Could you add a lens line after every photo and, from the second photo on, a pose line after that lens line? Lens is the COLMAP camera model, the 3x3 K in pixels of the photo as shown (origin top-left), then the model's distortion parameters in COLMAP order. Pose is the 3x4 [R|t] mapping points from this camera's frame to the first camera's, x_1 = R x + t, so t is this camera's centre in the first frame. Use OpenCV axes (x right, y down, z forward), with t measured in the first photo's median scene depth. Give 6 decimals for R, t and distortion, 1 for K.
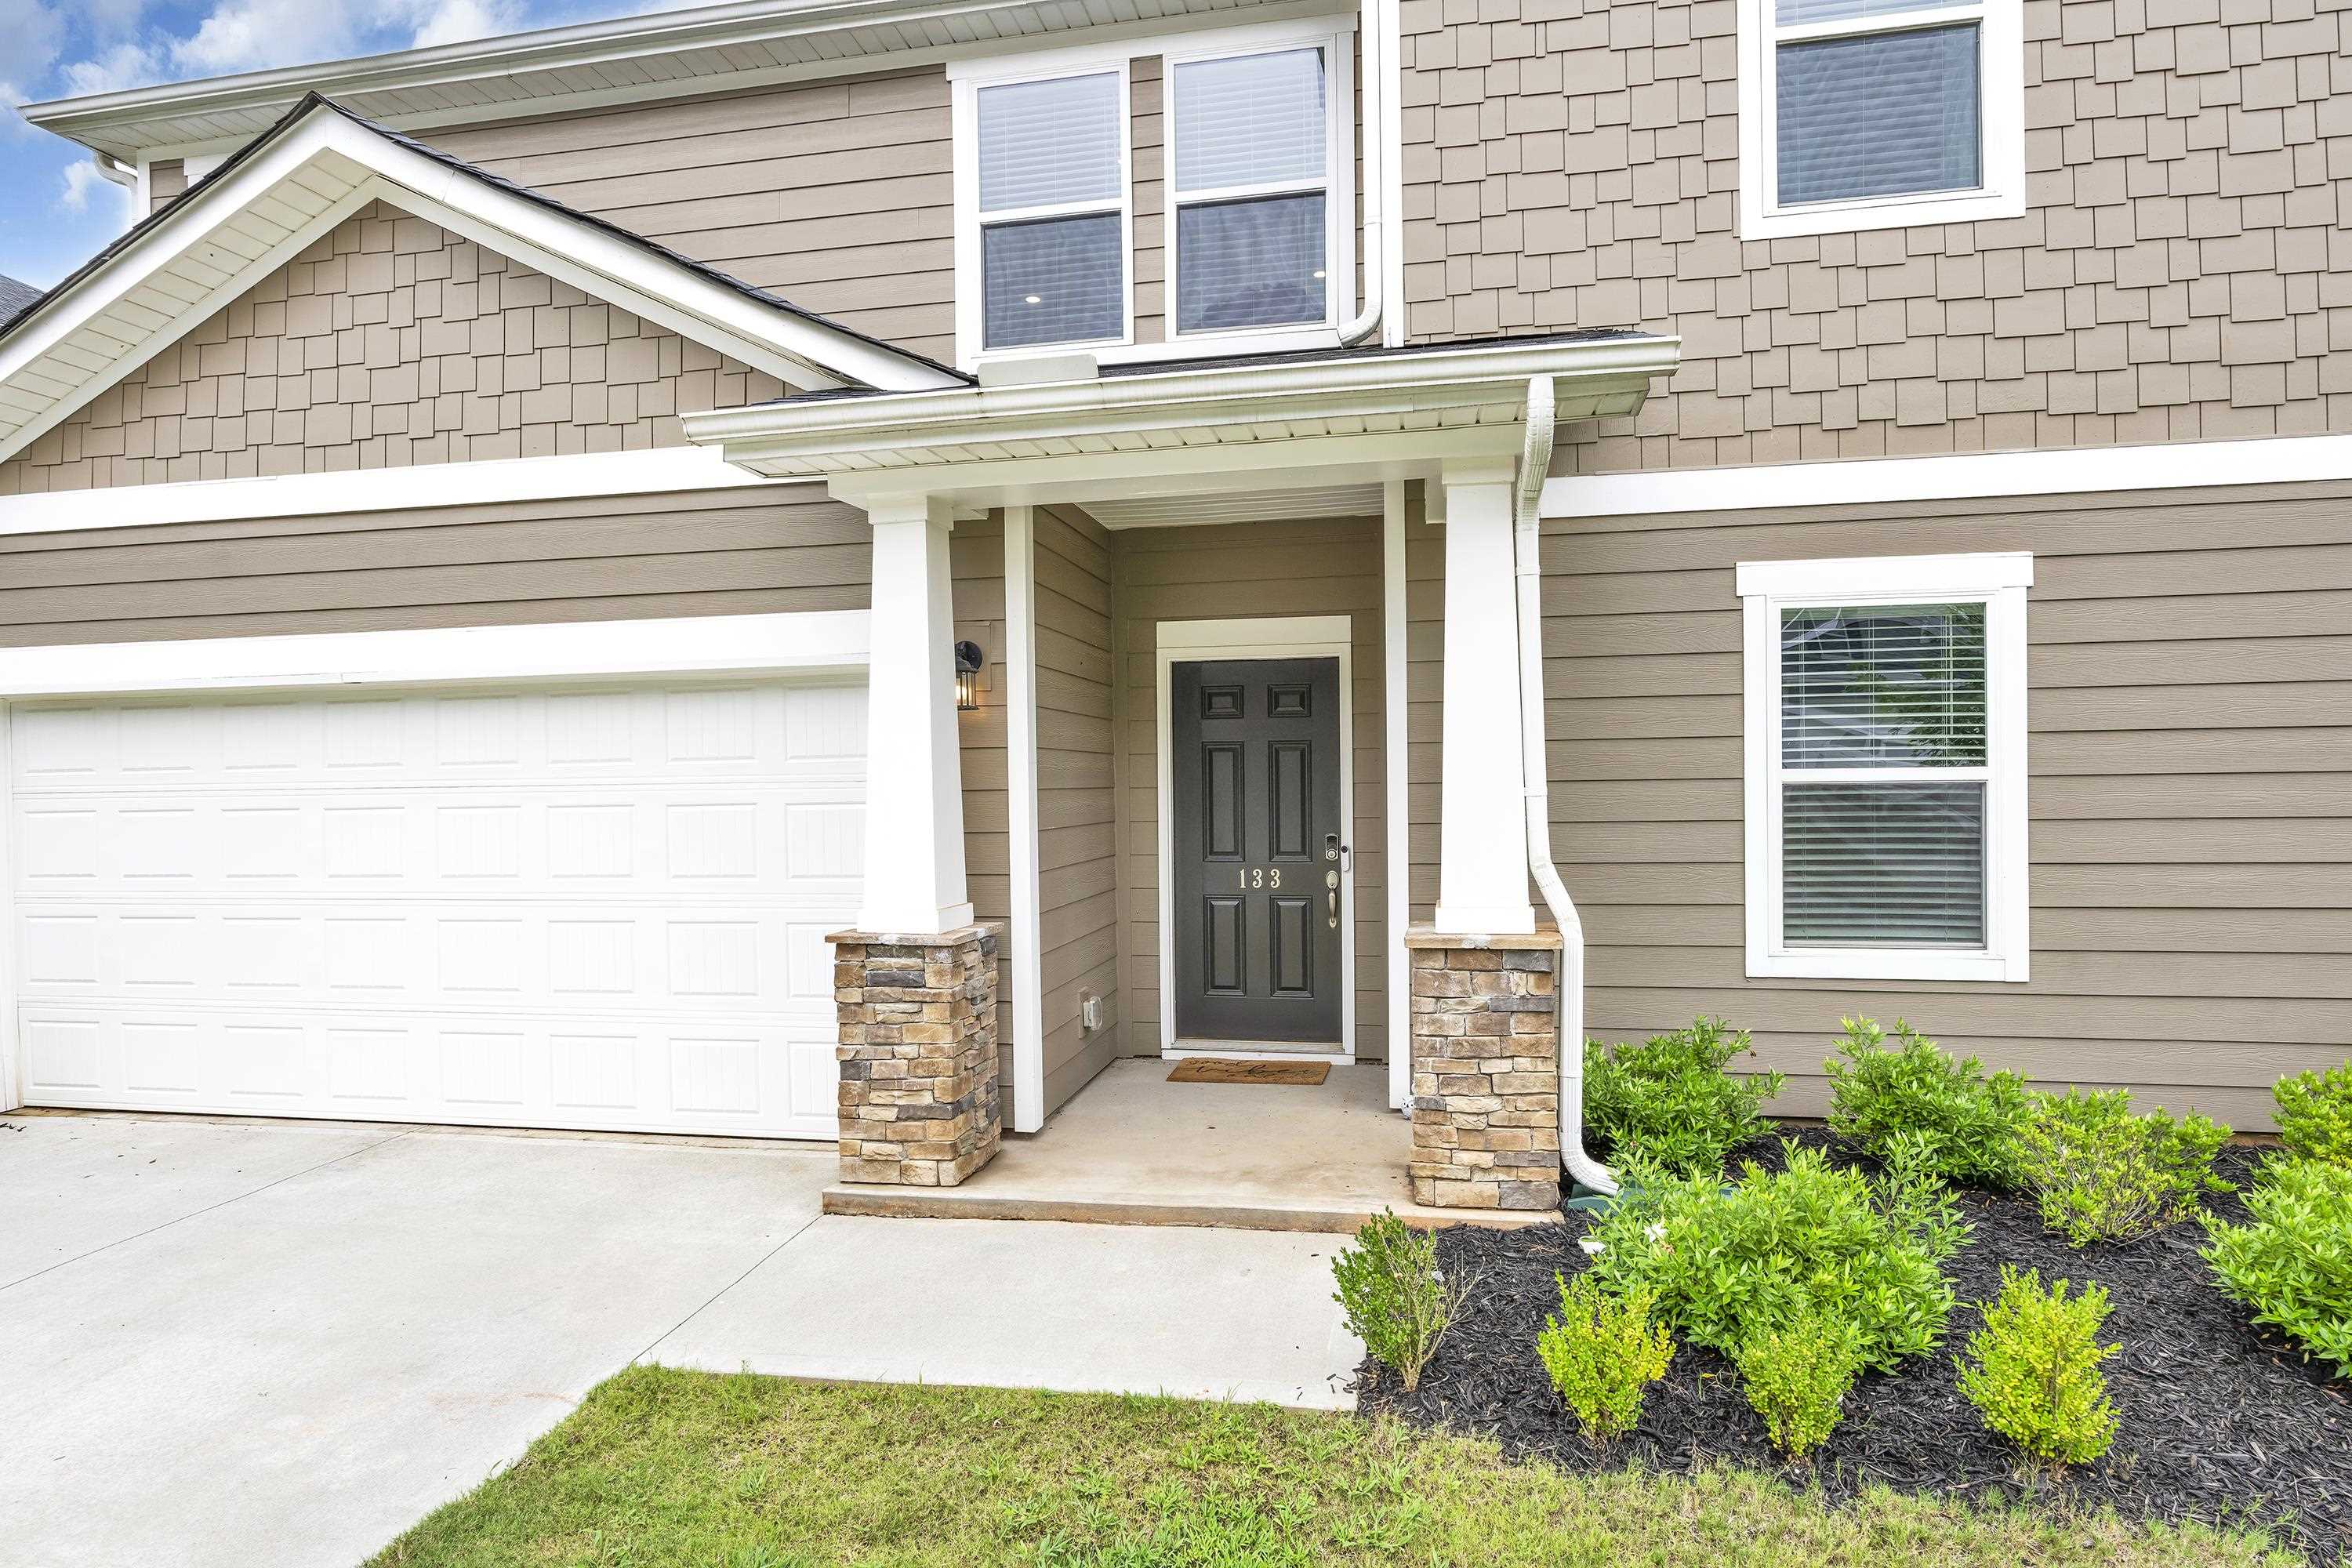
lens RADIAL K [[1329.3, 0, 1164.3], [0, 1329.3, 788.0], [0, 0, 1]] dist [-0.018884, 0.000952]
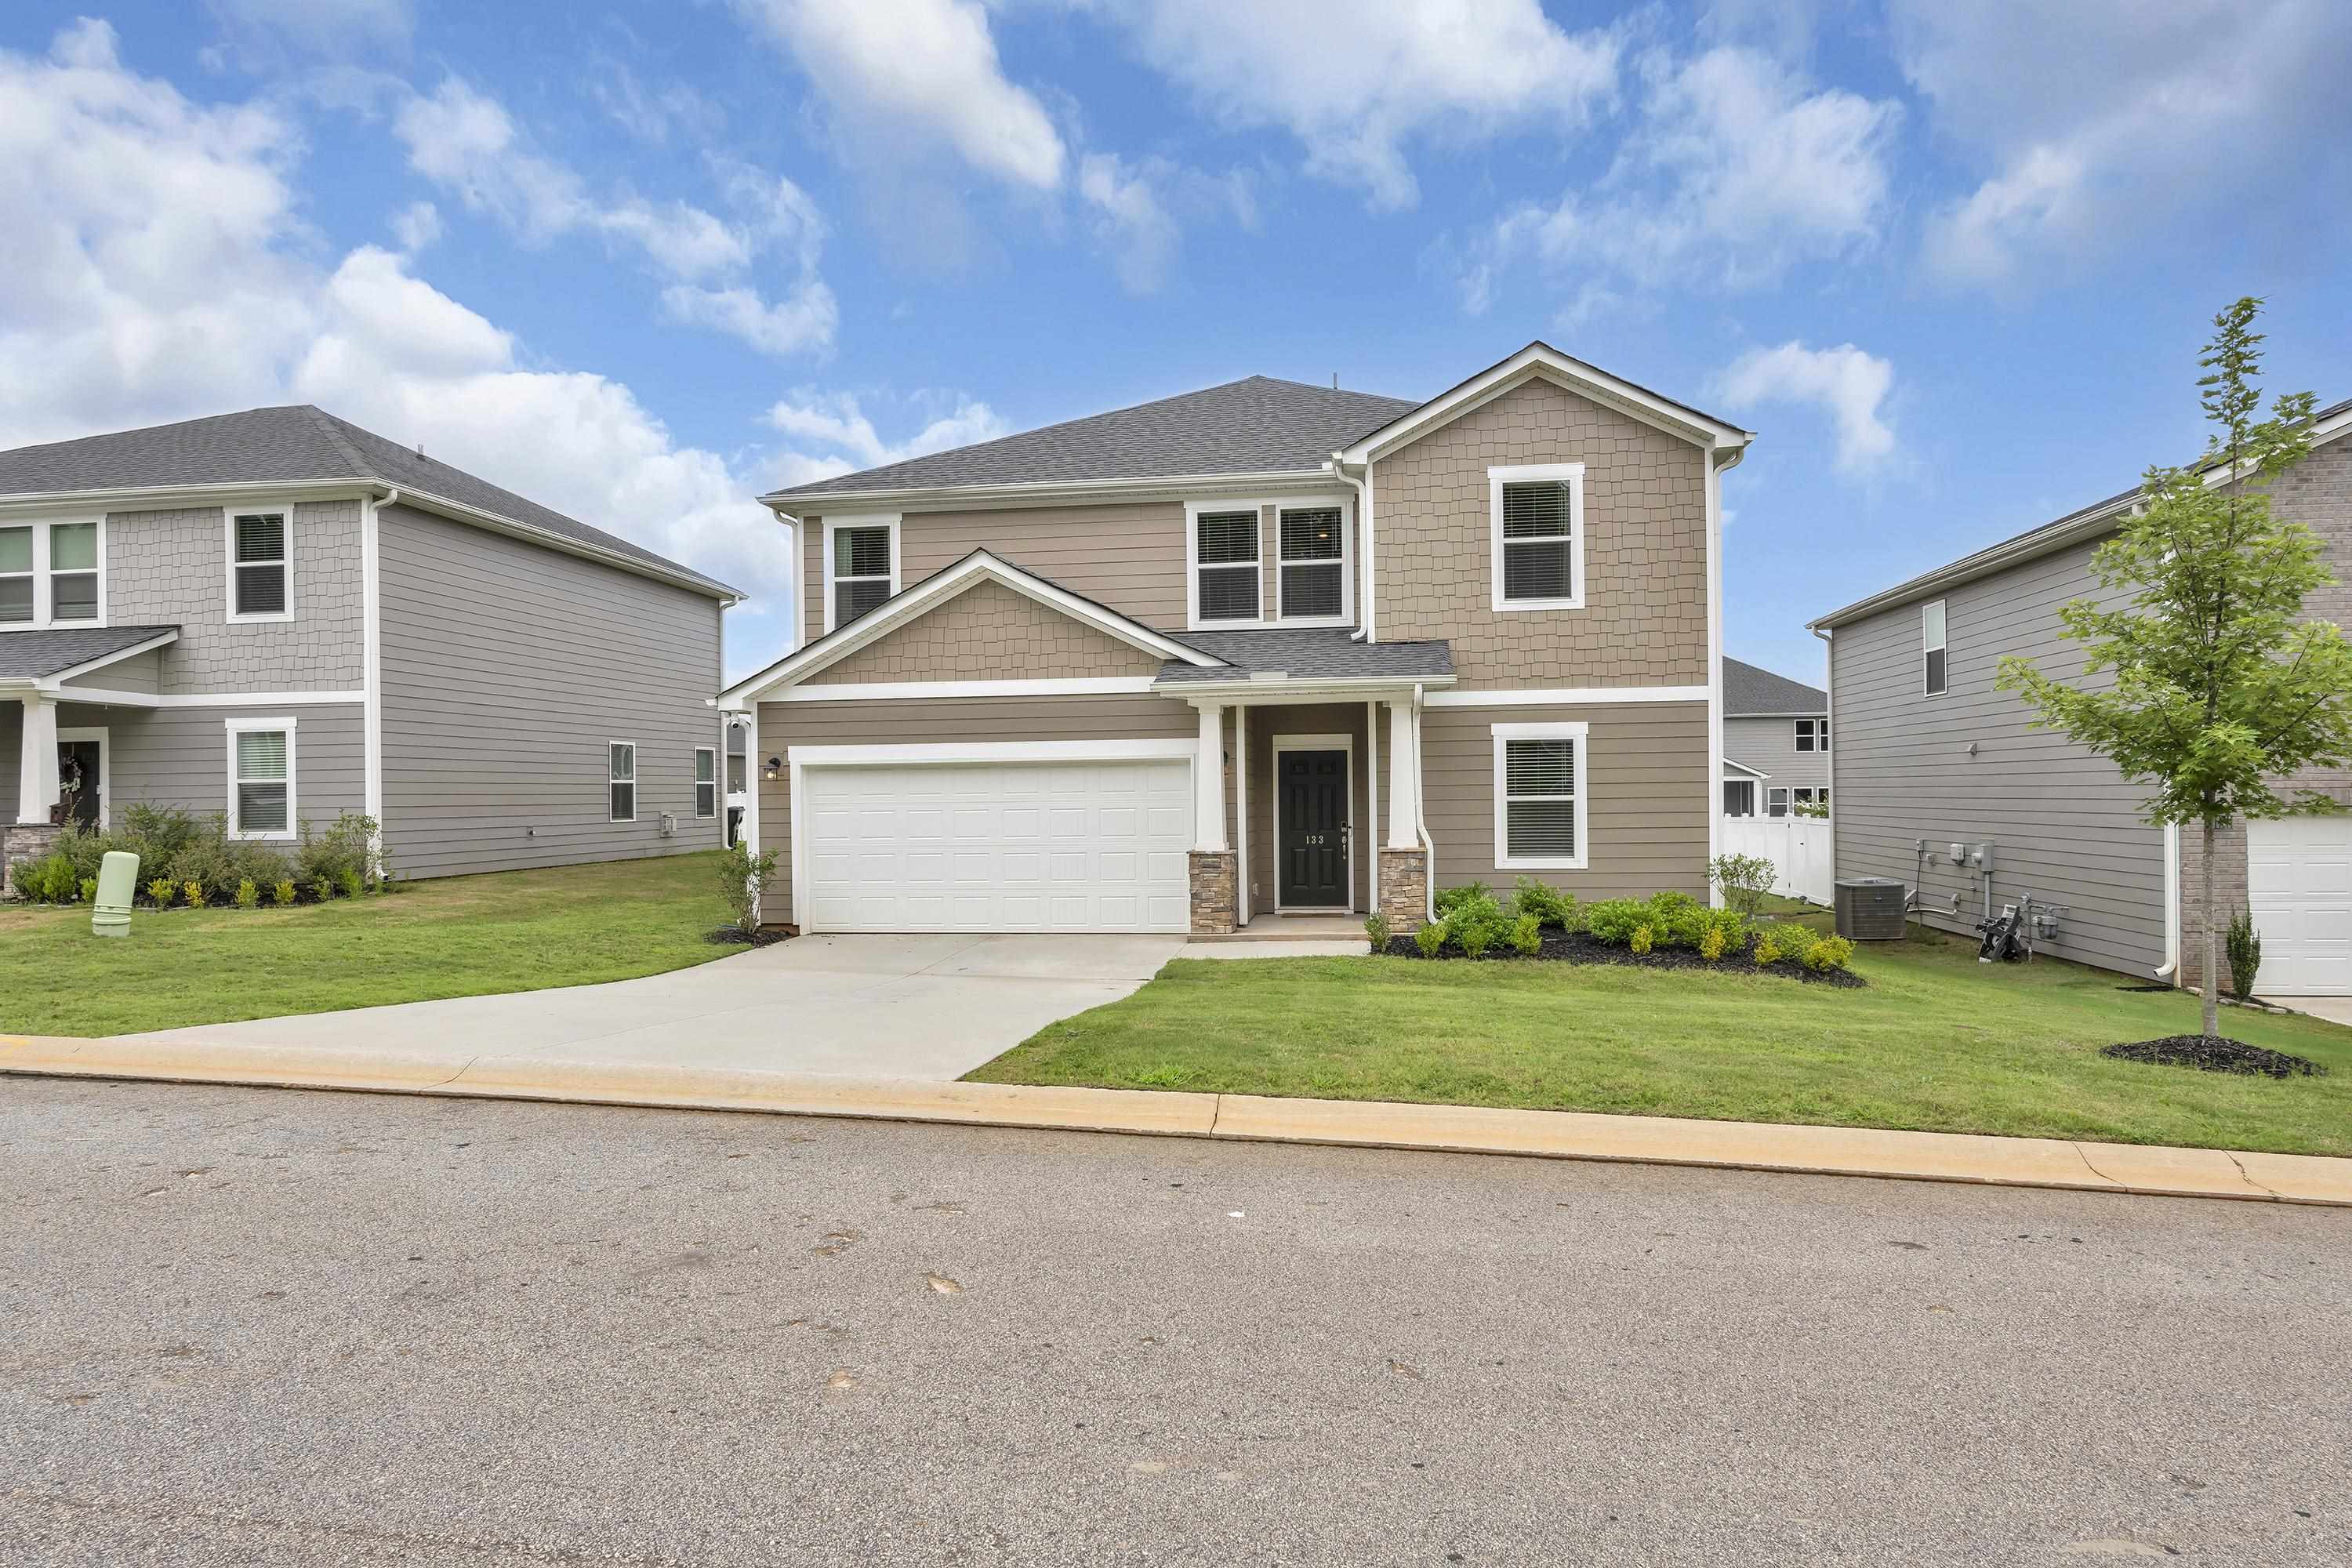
lens RADIAL K [[1427.2, 0, 1182.5], [0, 1427.2, 786.3], [0, 0, 1]] dist [-0.000903, -0.000061]
pose [[0.997428, 0.001686, 0.071654, -0.462290], [-0.000293, 0.999811, -0.019453, 0.025368], [-0.071674, 0.019382, 0.997240, -2.068111]]
